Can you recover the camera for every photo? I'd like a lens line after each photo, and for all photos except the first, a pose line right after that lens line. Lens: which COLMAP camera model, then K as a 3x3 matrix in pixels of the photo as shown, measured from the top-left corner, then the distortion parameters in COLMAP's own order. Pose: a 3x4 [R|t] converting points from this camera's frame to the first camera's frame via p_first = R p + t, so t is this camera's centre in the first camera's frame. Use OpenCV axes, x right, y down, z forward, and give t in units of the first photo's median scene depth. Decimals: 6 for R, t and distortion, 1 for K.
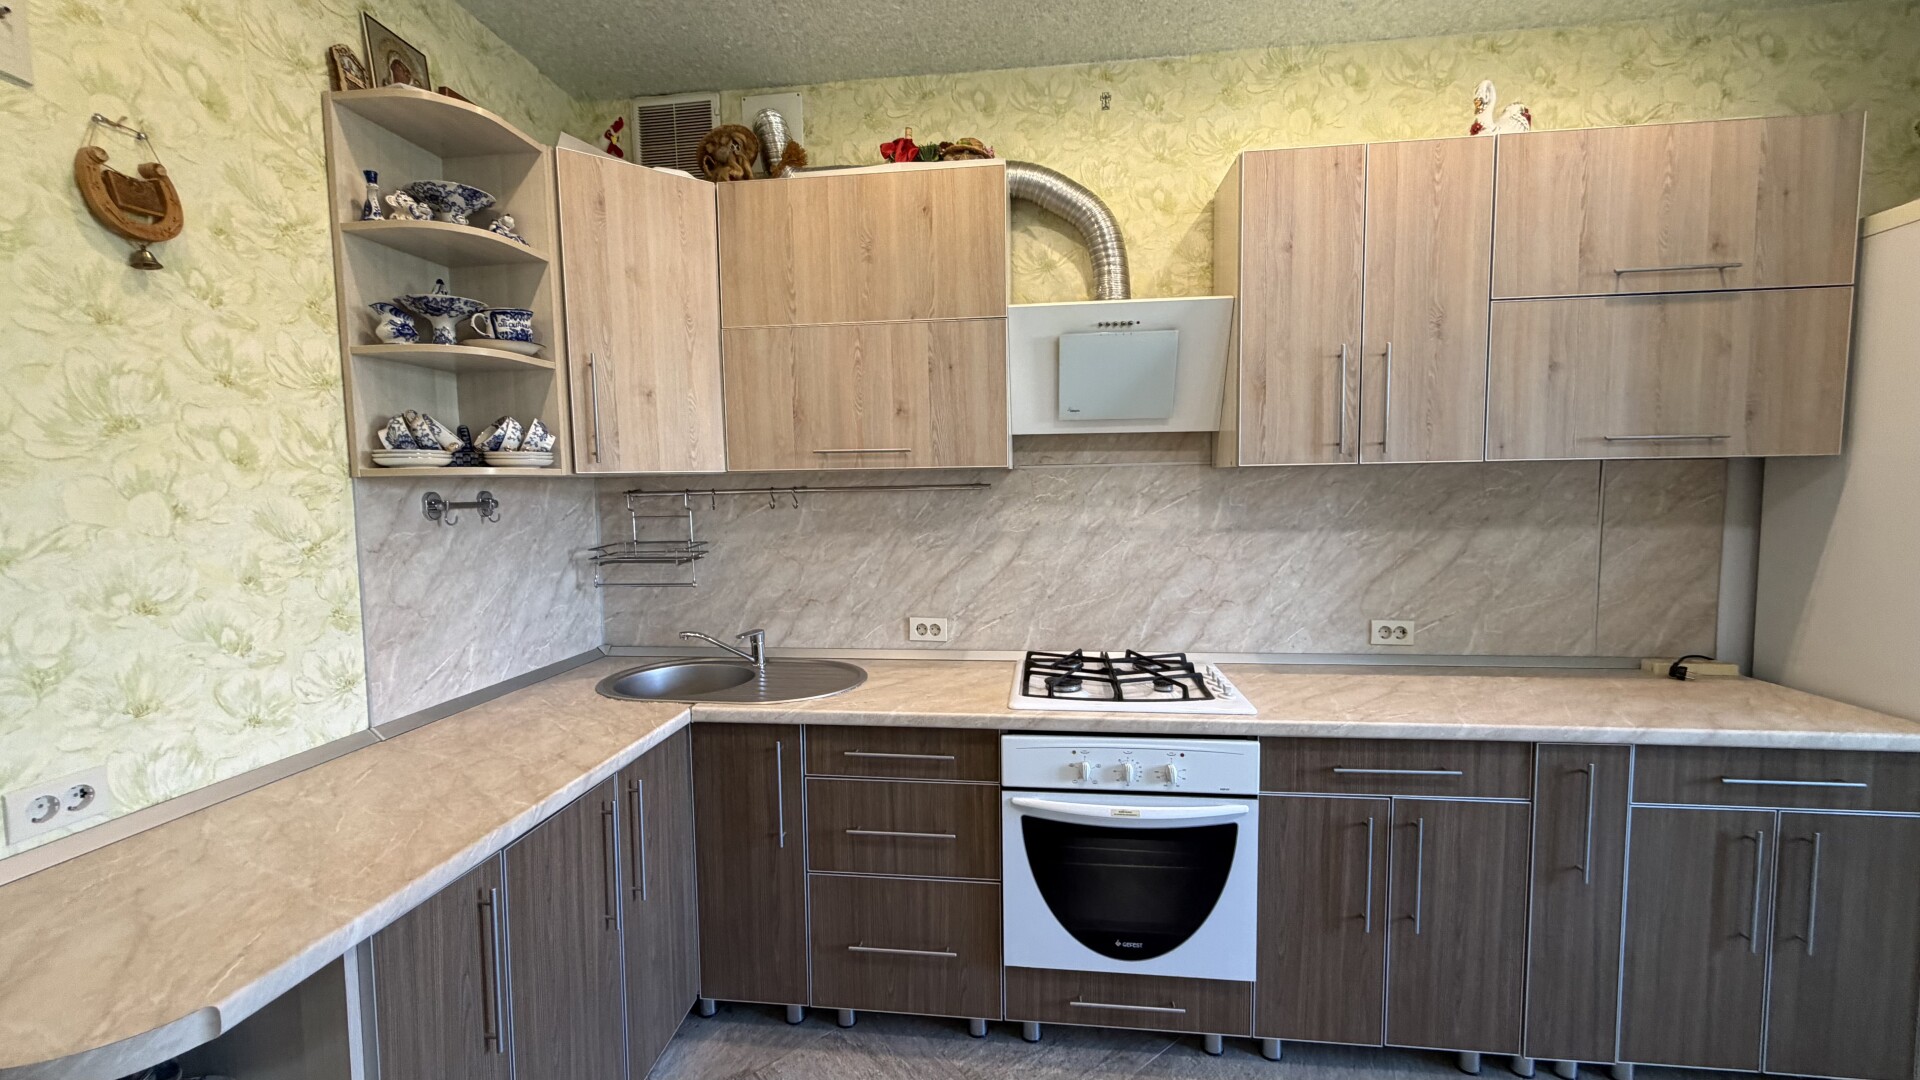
lens RADIAL K [[765.3, 0, 956.7], [0, 765.3, 541.1], [0, 0, 1]] dist [0.002137, -0.000400]
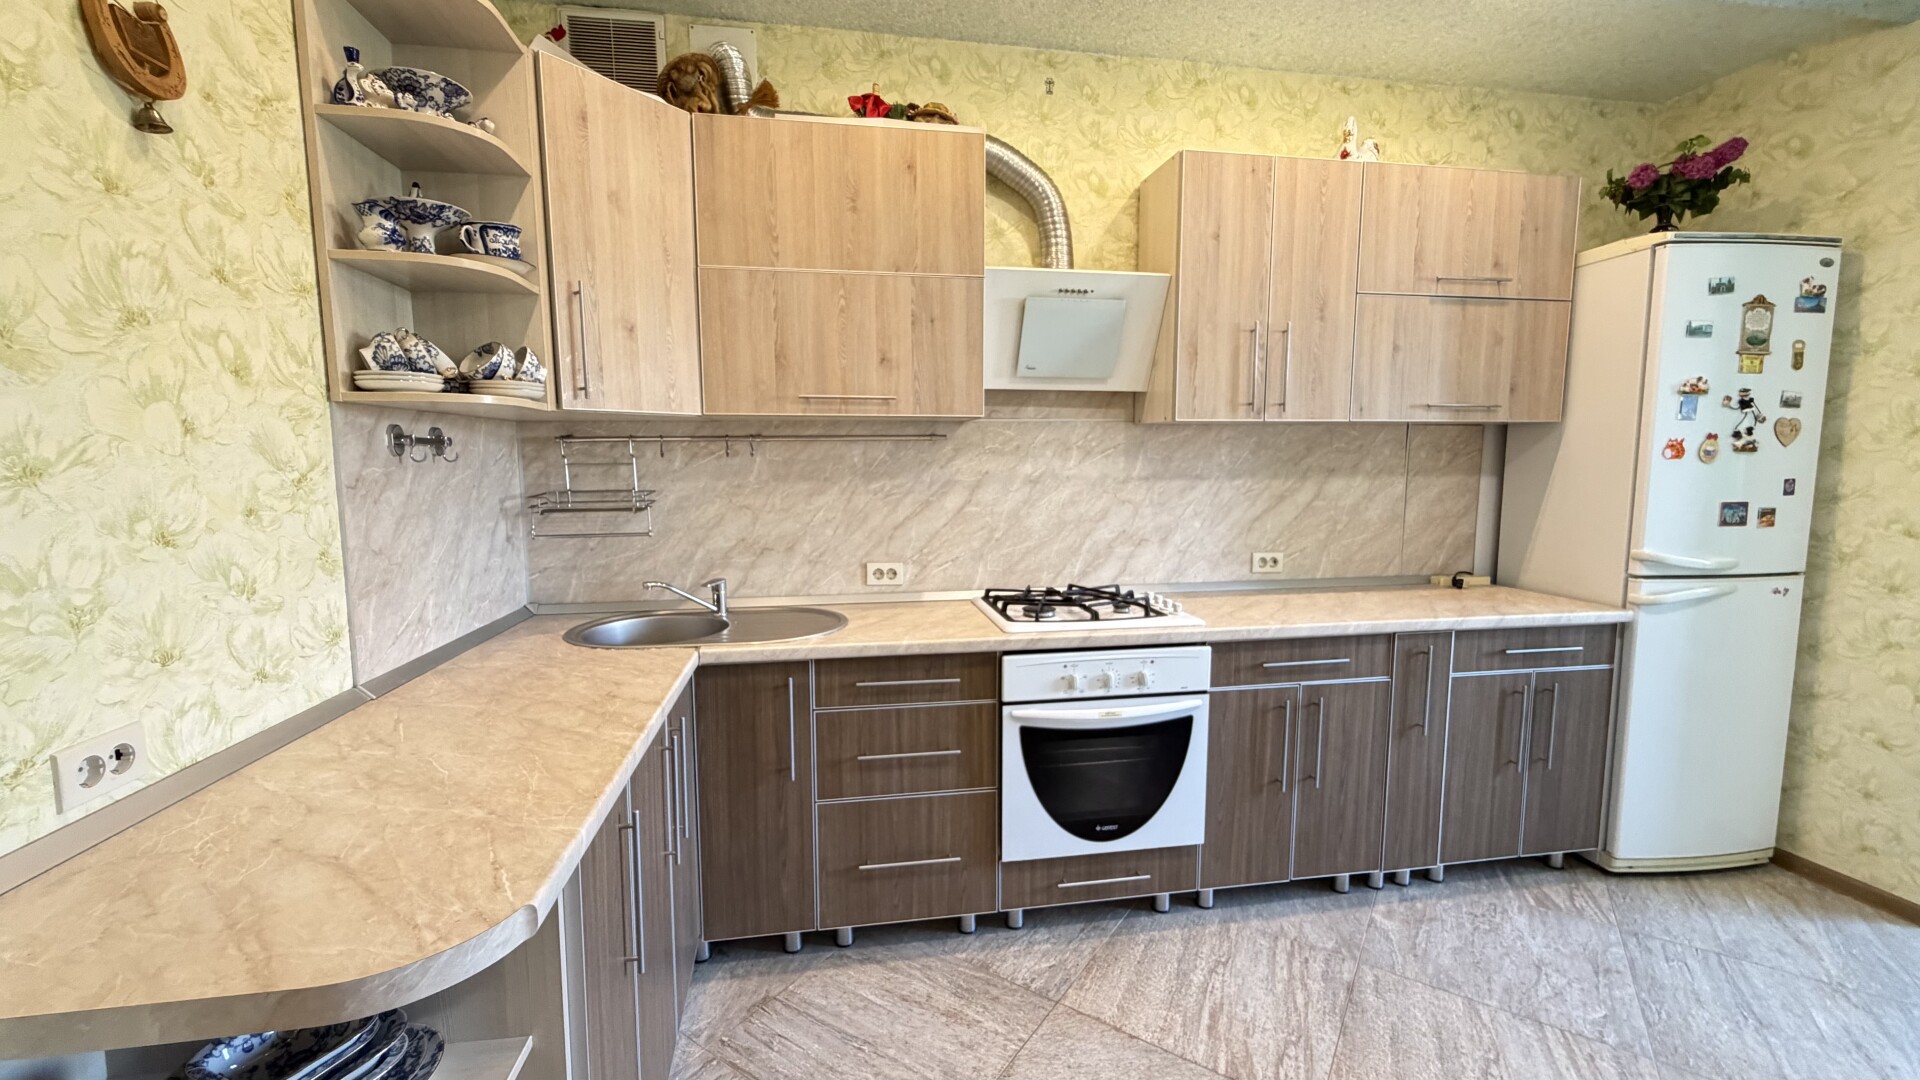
lens RADIAL K [[765.3, 0, 957.1], [0, 765.3, 540.5], [0, 0, 1]] dist [0.002137, -0.000400]
pose [[0.958489, -0.019217, 0.284480, -0.304102], [0.010258, 0.999404, 0.032948, 0.046379], [-0.284944, -0.028662, 0.958116, -0.039599]]
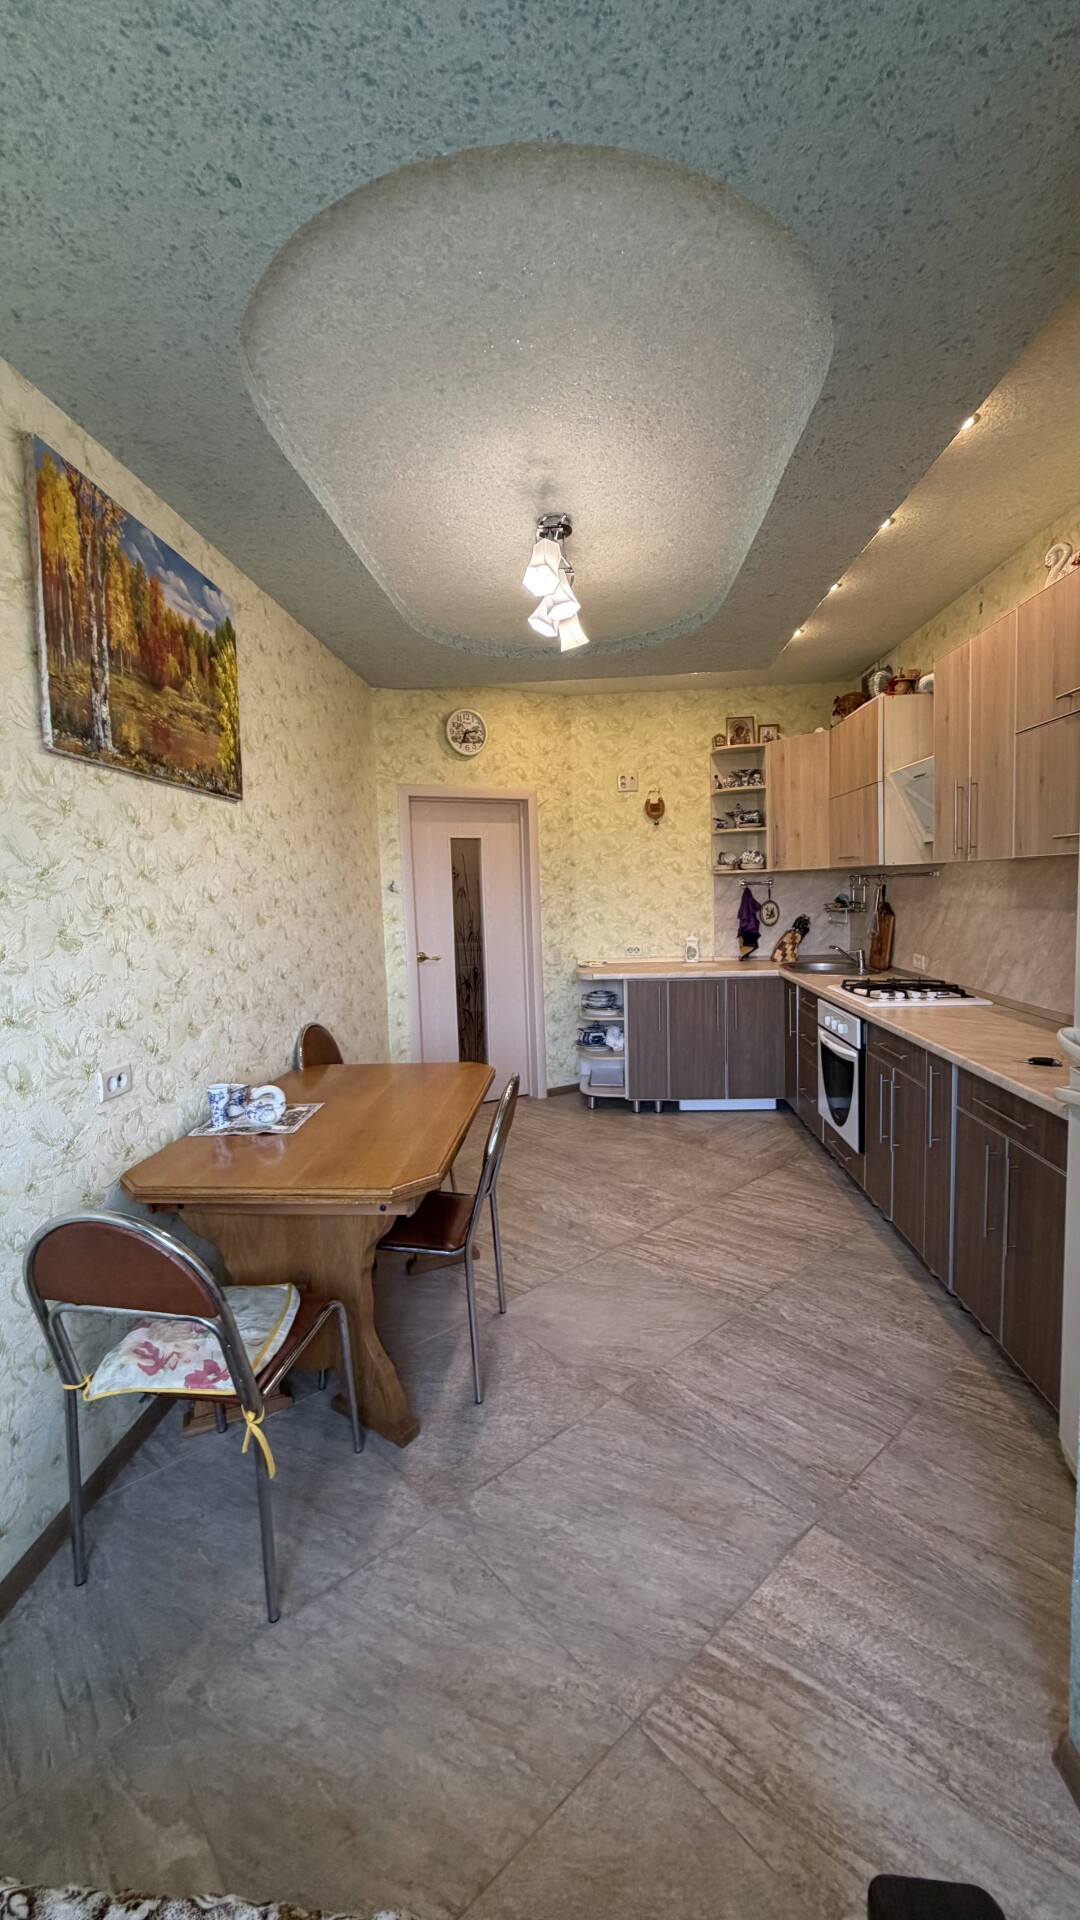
lens RADIAL K [[765.3, 0, 541.2], [0, 765.3, 960.1], [0, 0, 1]] dist [0.002137, -0.000400]
pose [[0.045757, 0.110628, -0.992808, 1.971226], [-0.041788, 0.993191, 0.108745, -0.039907], [0.998078, 0.036512, 0.050068, 0.141174]]
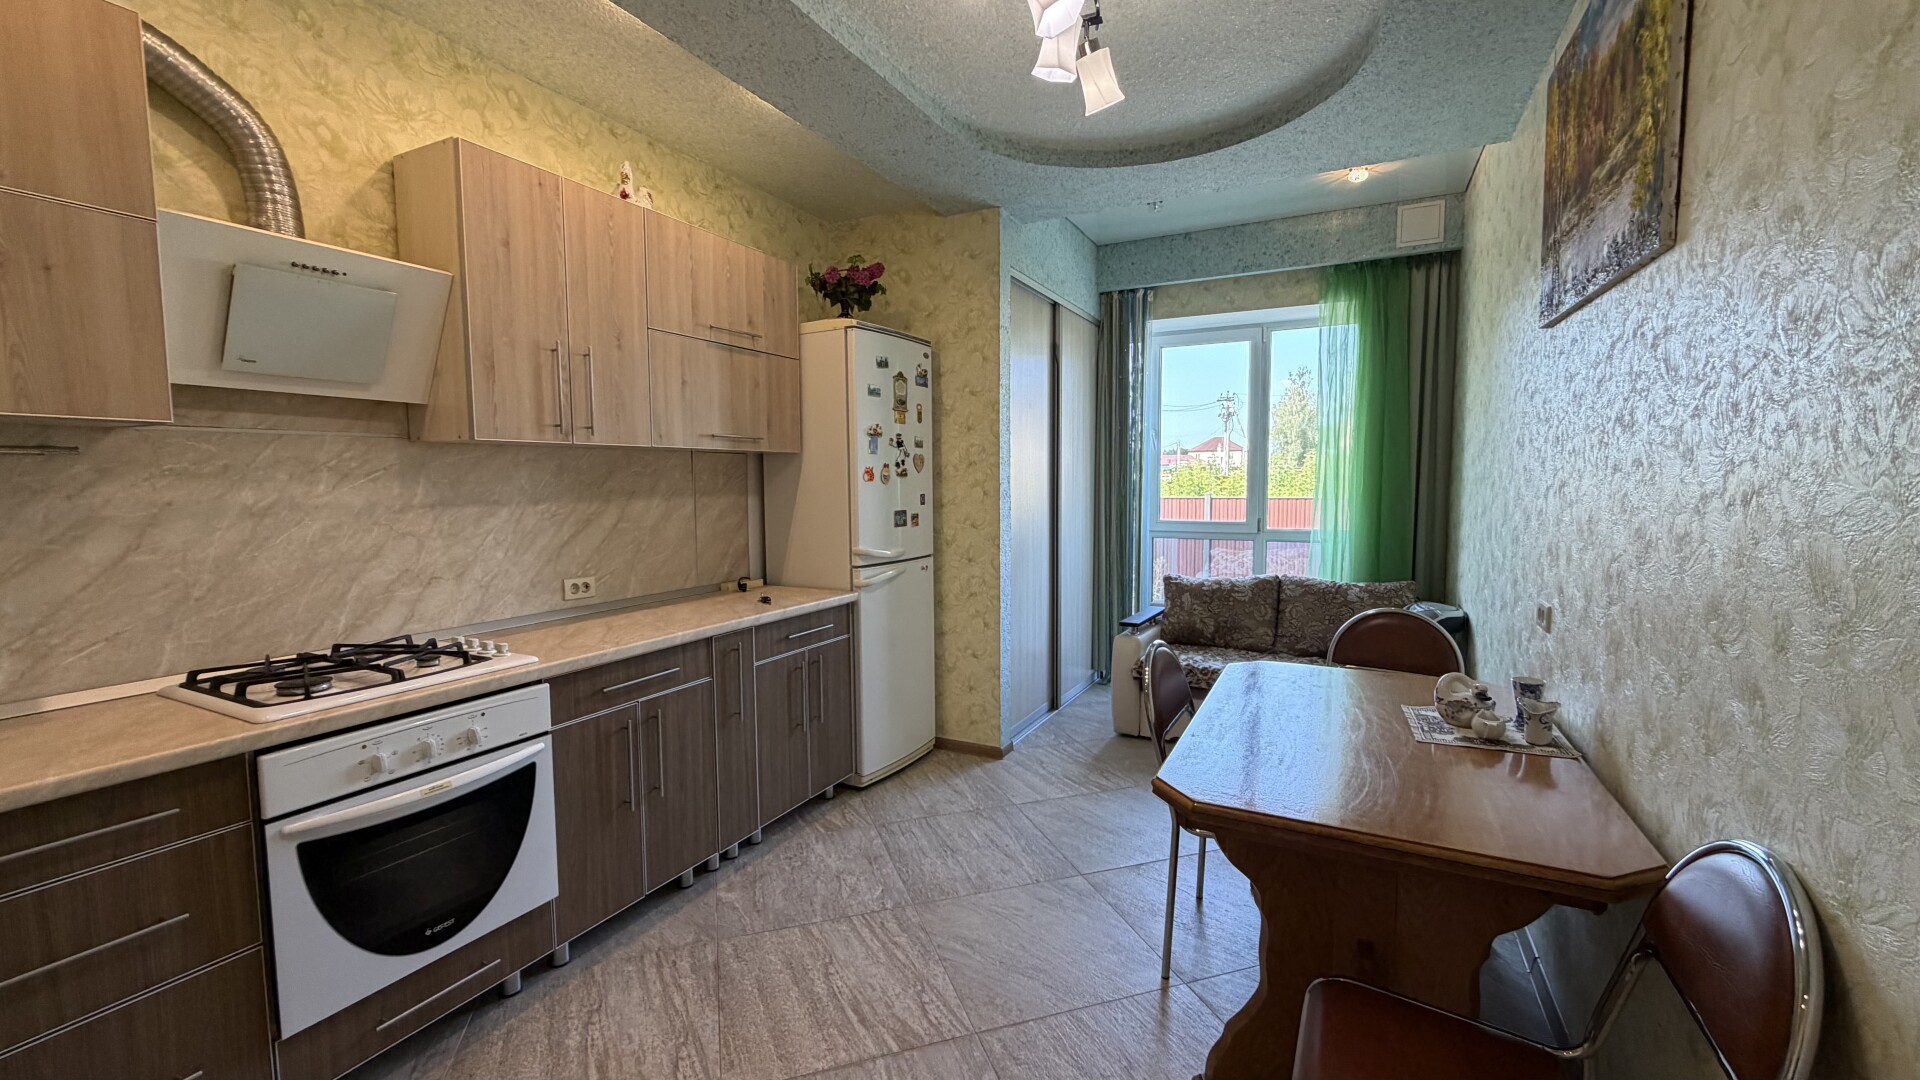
lens RADIAL K [[765.3, 0, 954.4], [0, 765.3, 539.7], [0, 0, 1]] dist [0.002137, -0.000400]
pose [[0.355885, -0.062303, 0.932451, -0.397794], [0.069279, 0.996789, 0.040160, 0.043537], [-0.931958, 0.050306, 0.359059, 0.021726]]
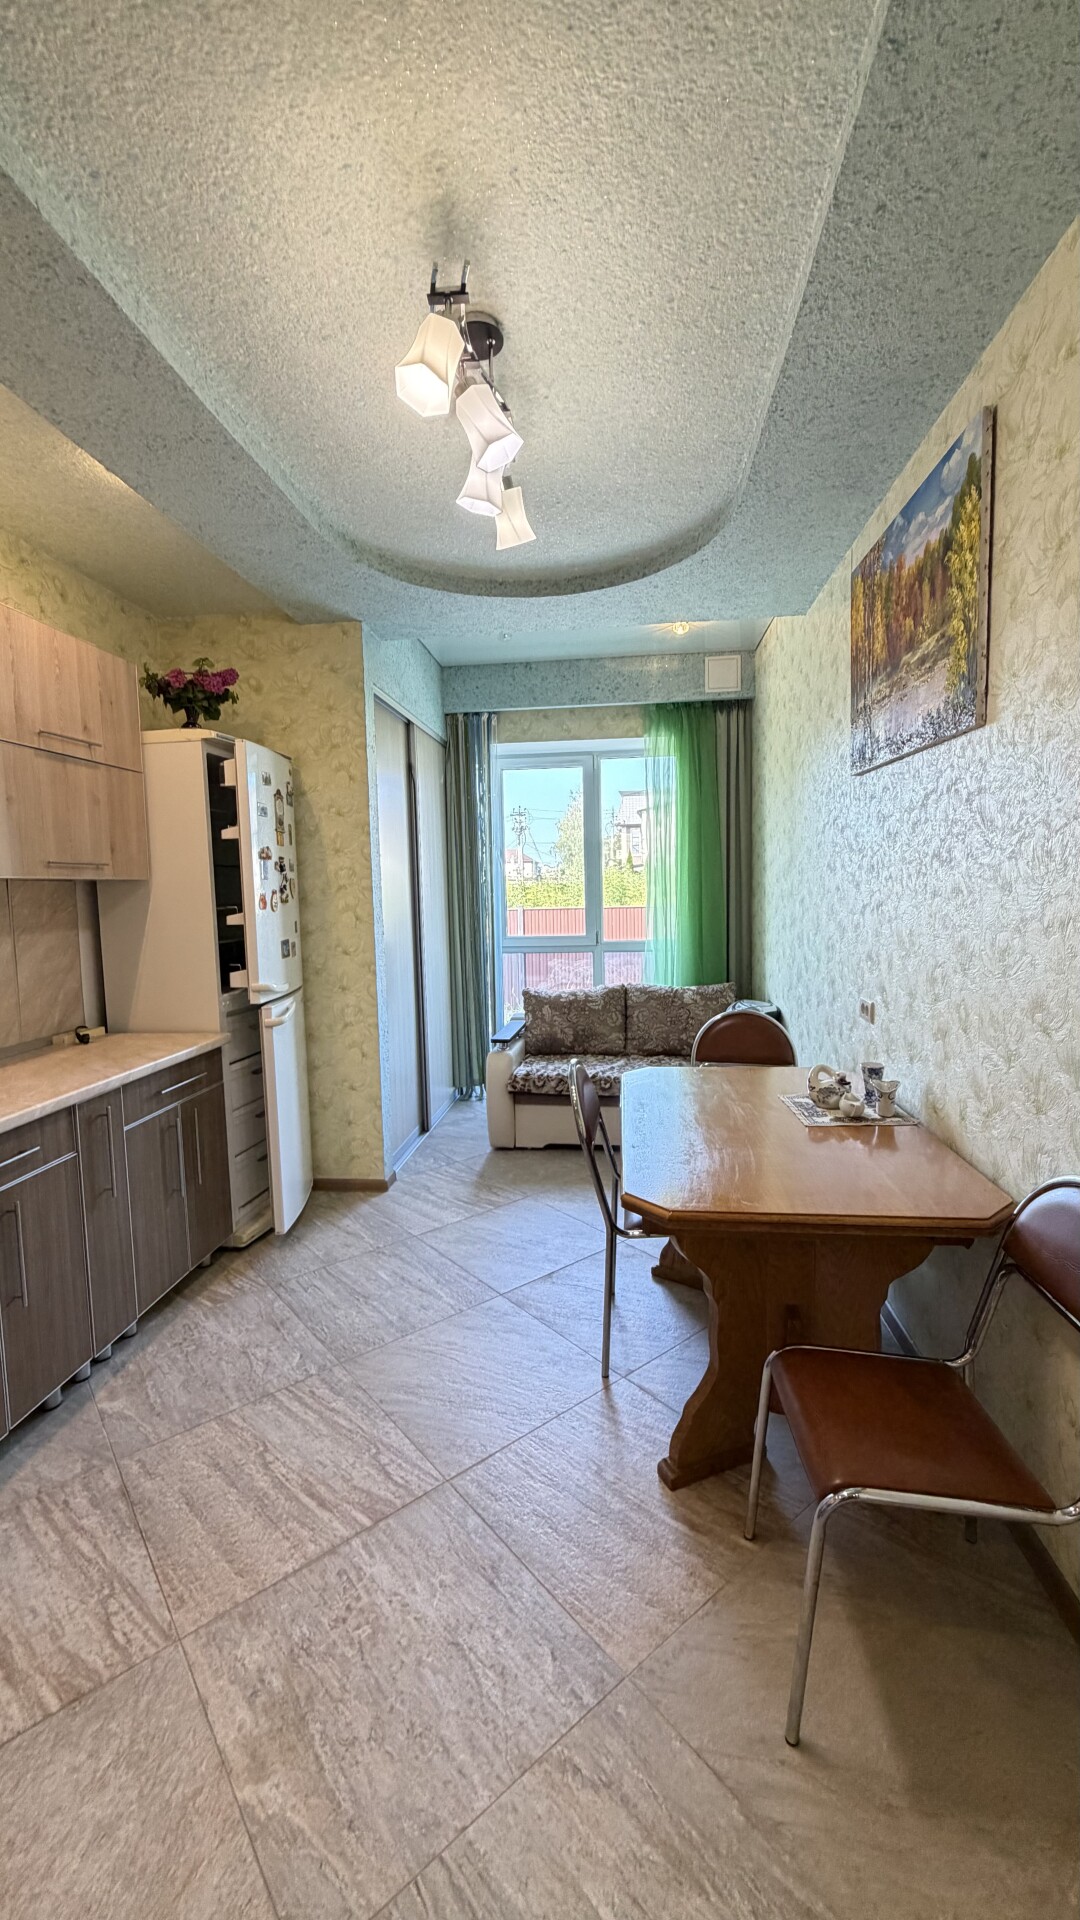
lens RADIAL K [[765.3, 0, 539.3], [0, 765.3, 954.3], [0, 0, 1]] dist [0.002137, -0.000400]
pose [[-0.003882, -0.074318, 0.997227, -0.419306], [0.095760, 0.992624, 0.074348, 0.000906], [-0.995397, 0.095783, 0.003264, 0.198510]]
